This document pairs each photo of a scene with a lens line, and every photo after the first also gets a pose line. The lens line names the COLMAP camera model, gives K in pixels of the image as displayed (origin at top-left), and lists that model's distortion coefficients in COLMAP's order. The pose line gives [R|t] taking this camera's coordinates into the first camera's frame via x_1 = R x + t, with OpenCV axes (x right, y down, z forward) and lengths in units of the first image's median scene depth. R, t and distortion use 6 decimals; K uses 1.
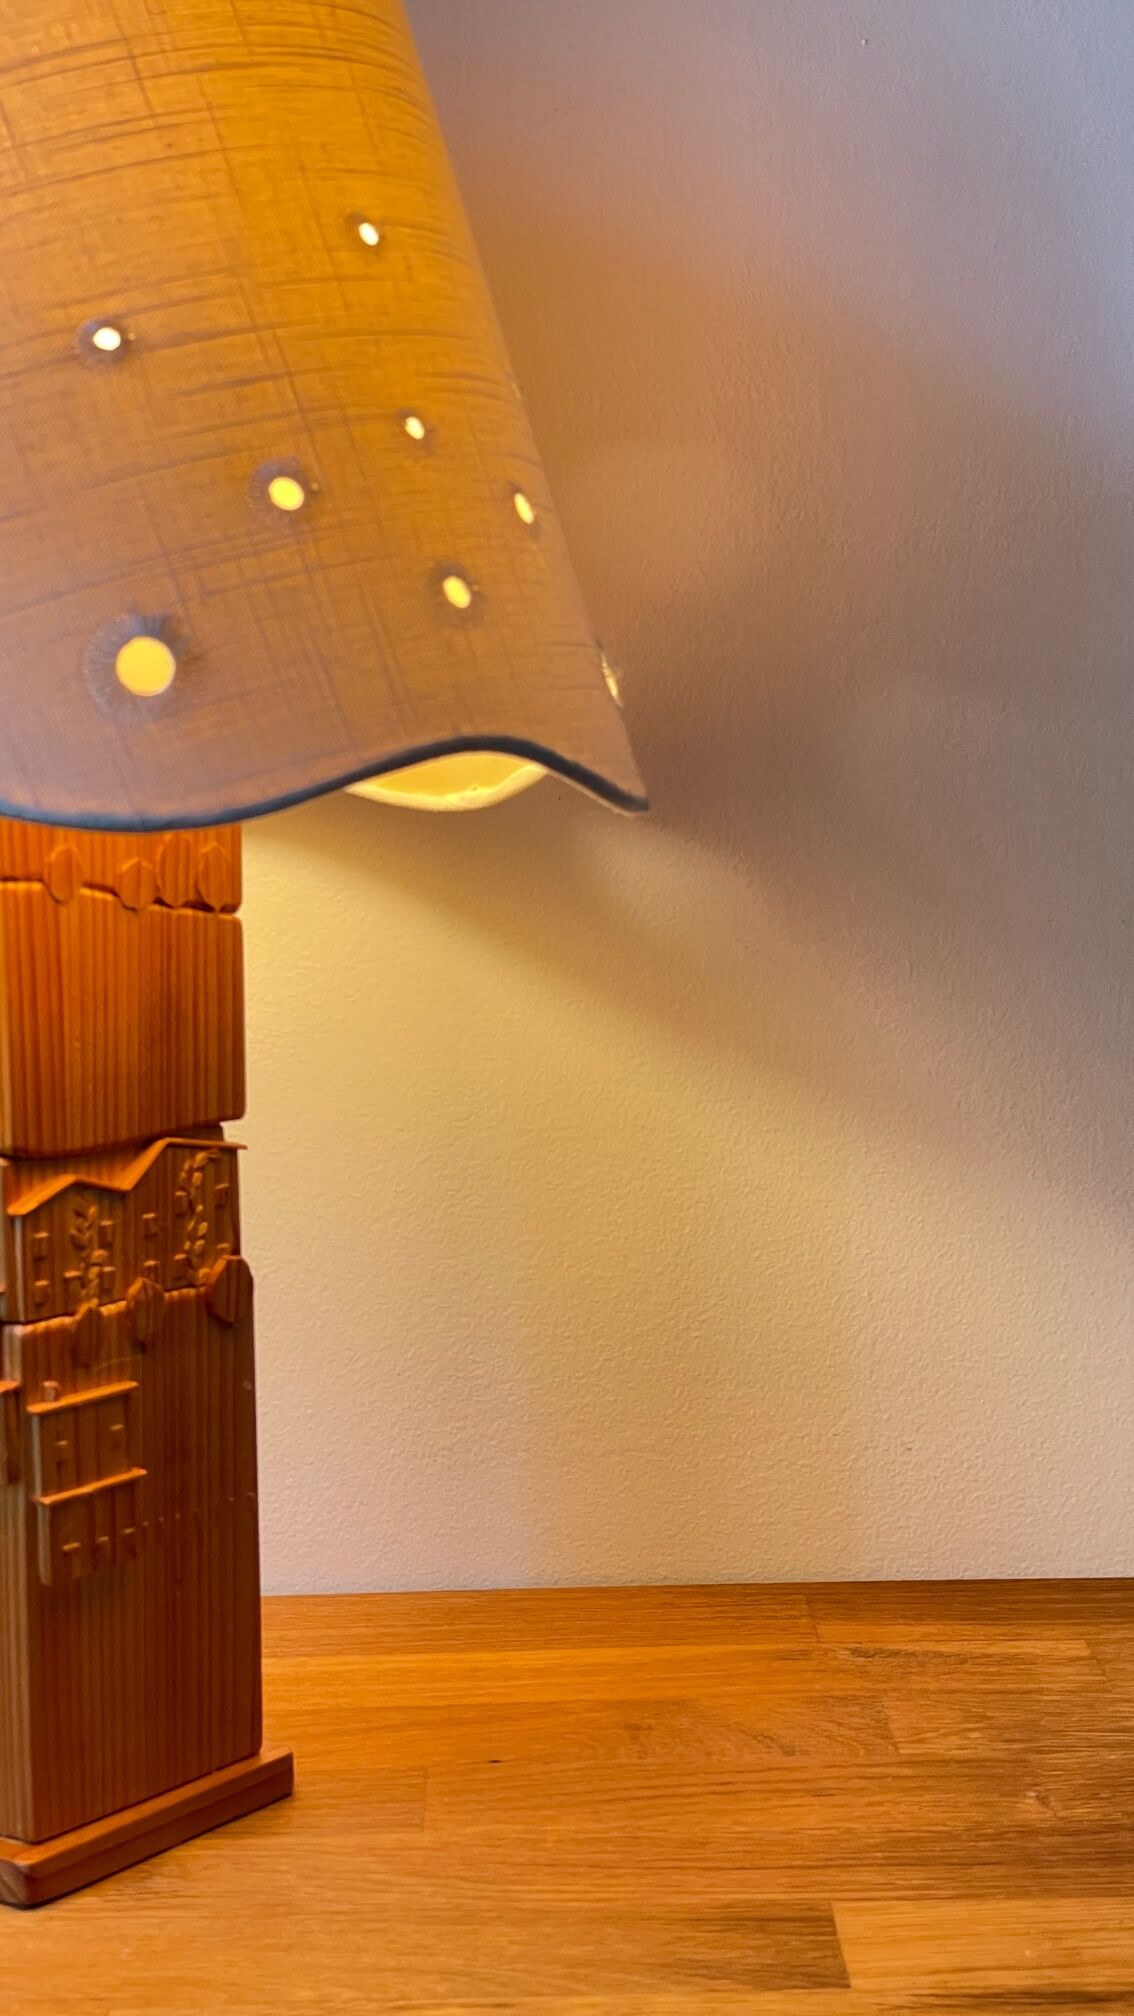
lens RADIAL K [[2941.5, 0, 562.9], [0, 2941.5, 970.4], [0, 0, 1]] dist [0.074133, -0.079152]
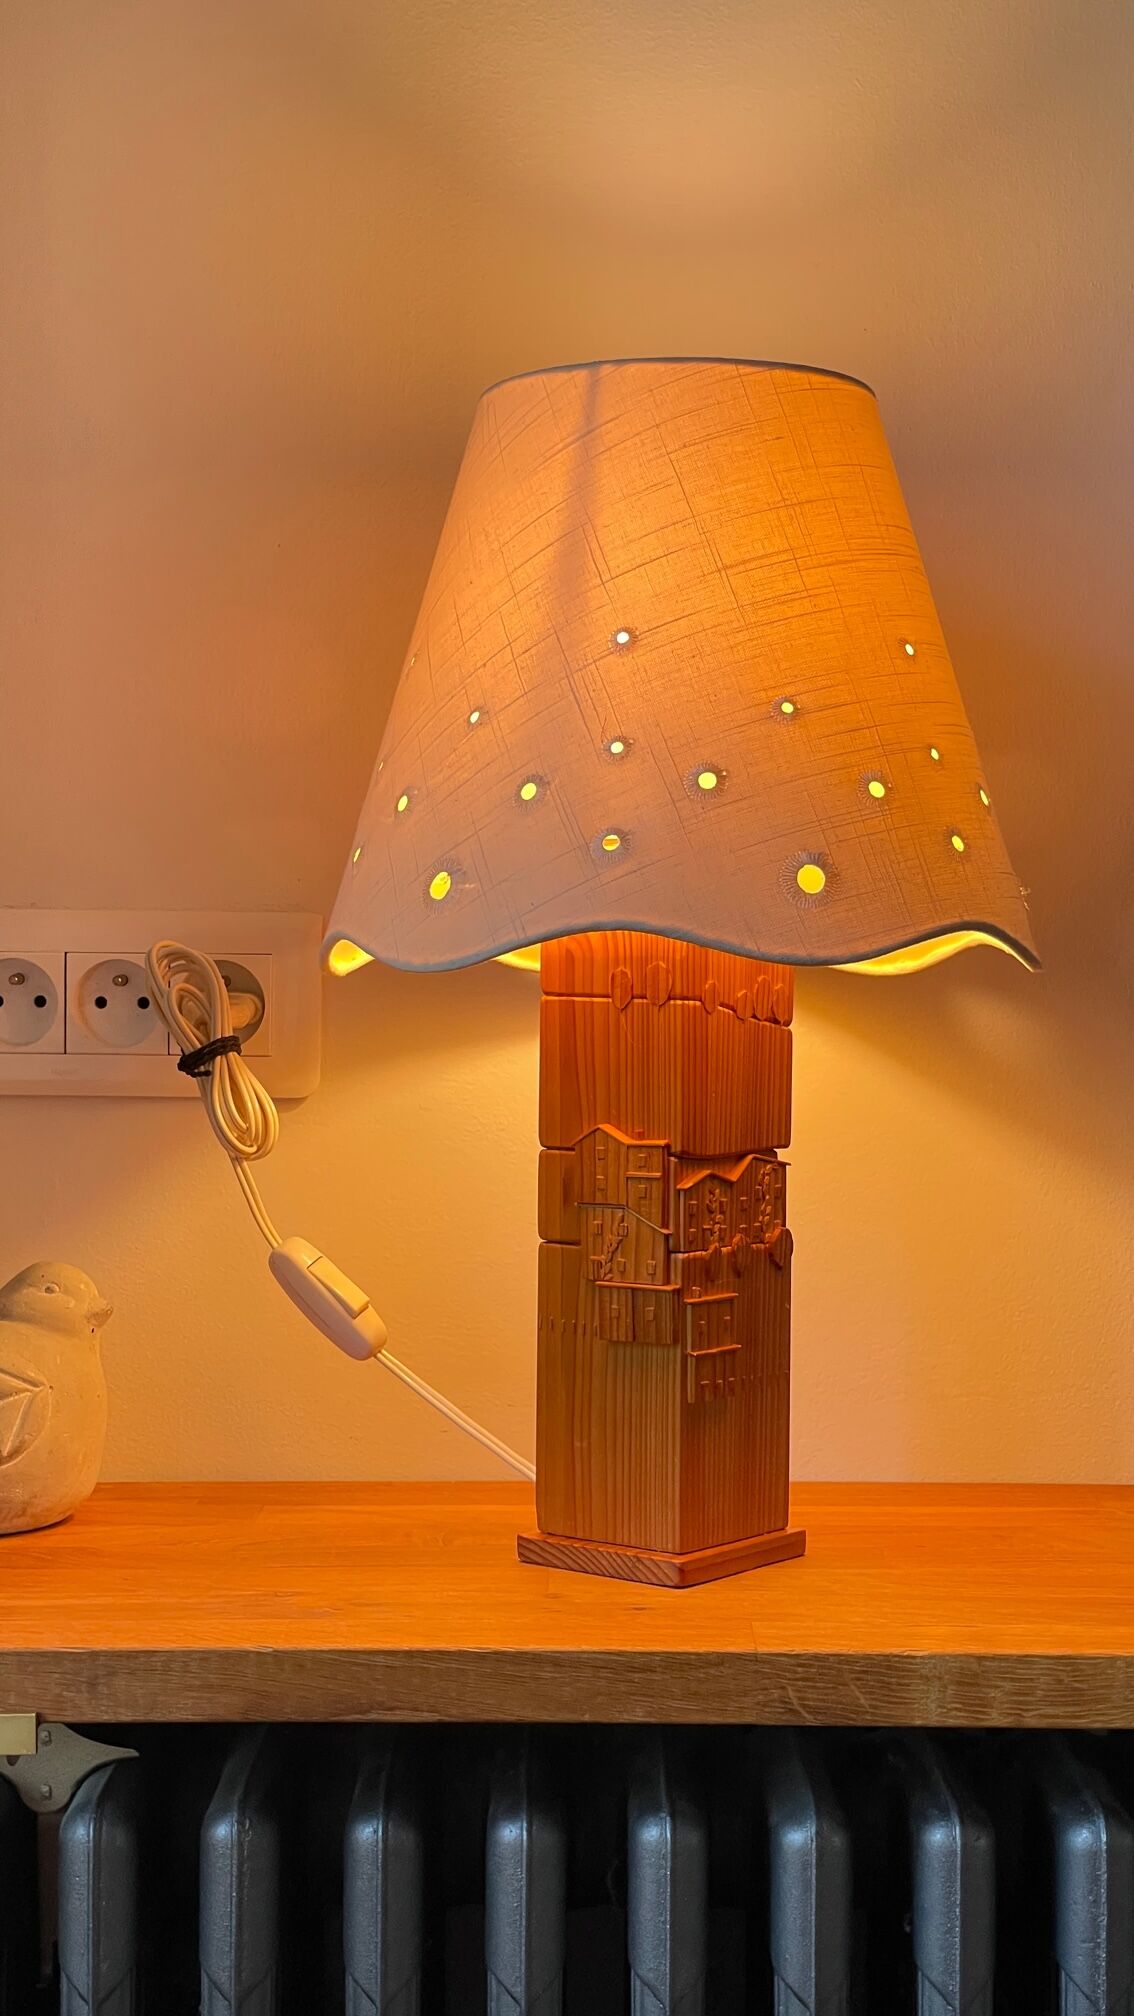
lens RADIAL K [[2839.1, 0, 567.0], [0, 2839.1, 1008.0], [0, 0, 1]] dist [0.016178, 0.000521]
pose [[0.999297, 0.021579, -0.030668, -0.199815], [-0.023630, 0.997396, -0.068146, 0.090036], [0.029118, 0.068822, 0.997204, -0.685939]]
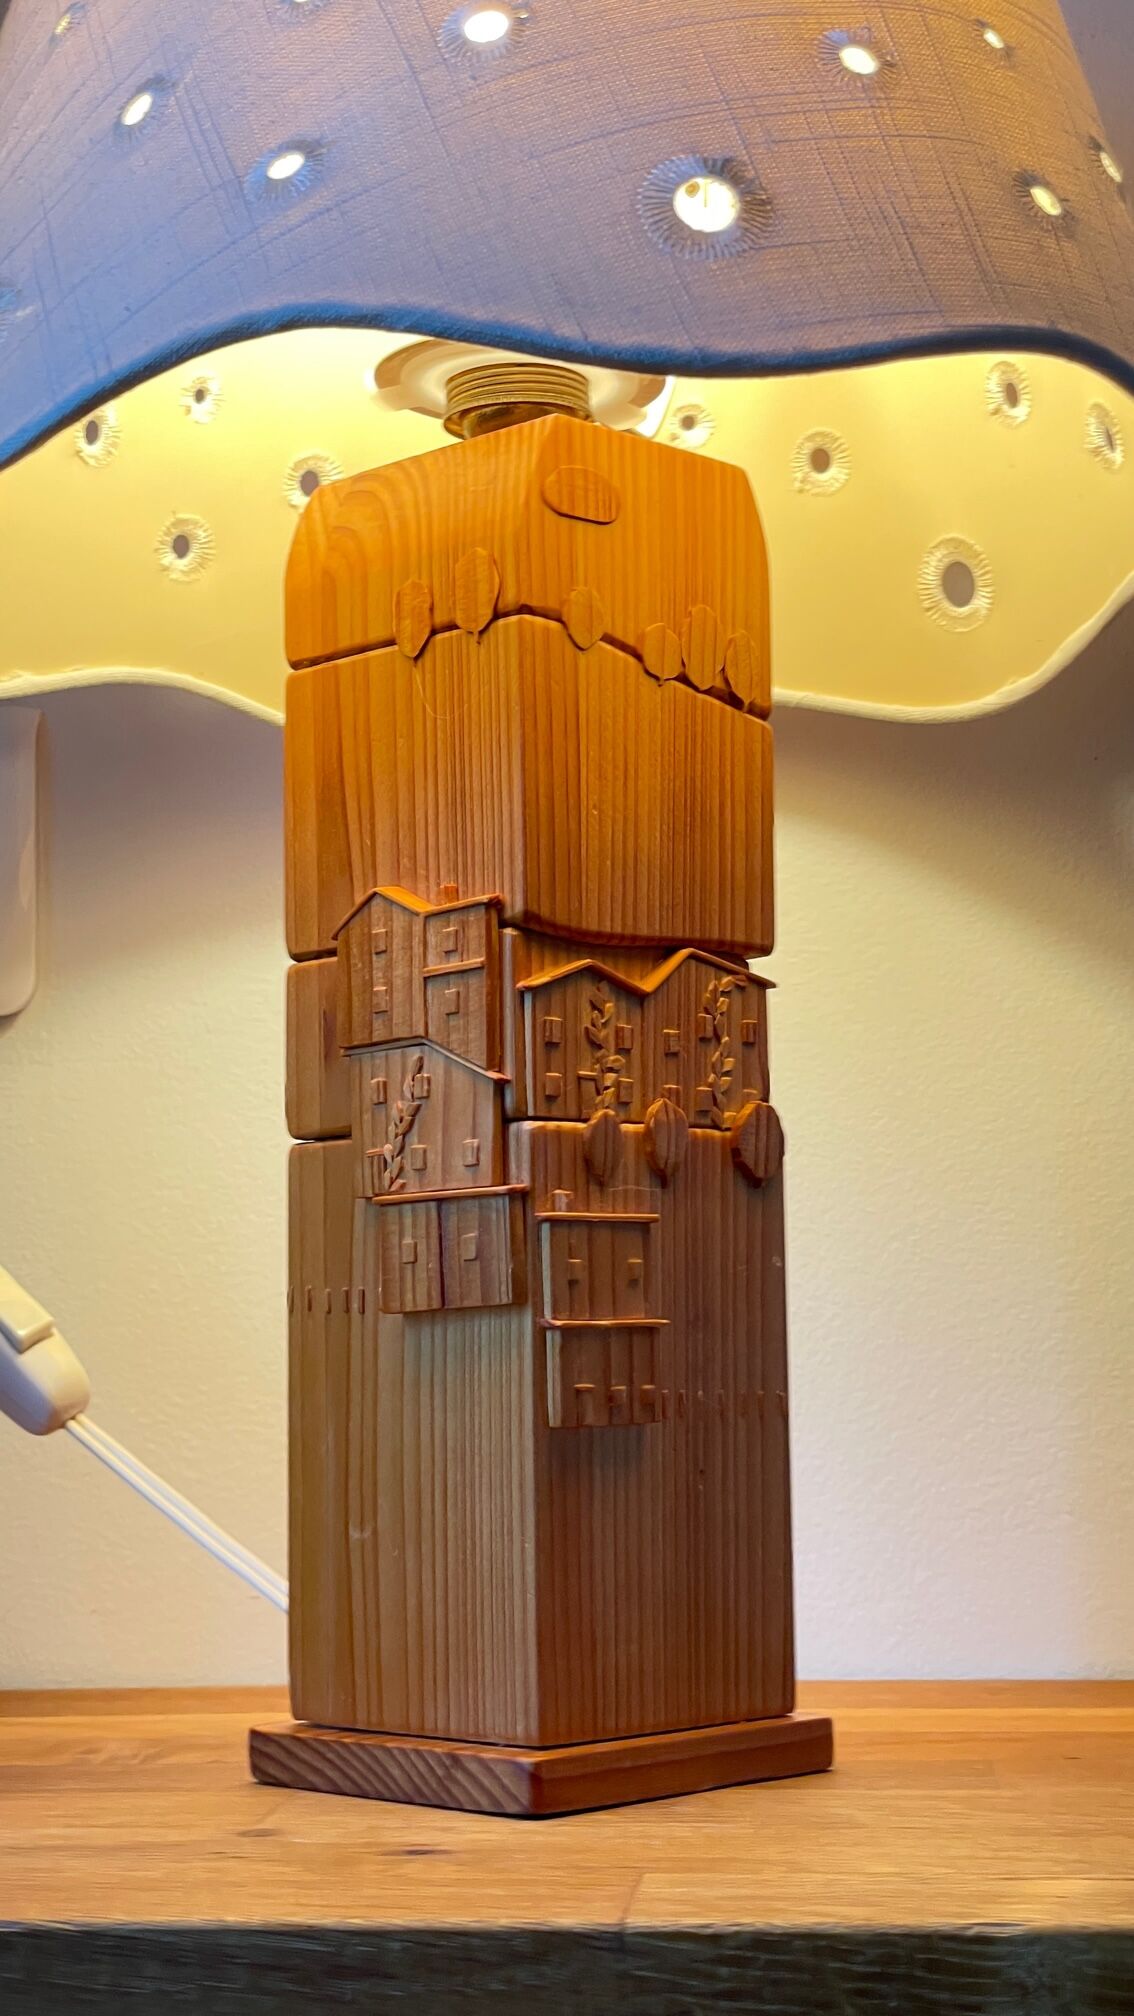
lens RADIAL K [[2984.9, 0, 567.0], [0, 2984.9, 1008.0], [0, 0, 1]] dist [0.075541, -0.082536]
pose [[0.991764, -0.014188, -0.127292, -0.059808], [-0.010802, 0.981040, -0.193506, 0.253505], [0.127623, 0.193287, 0.972806, 0.140482]]
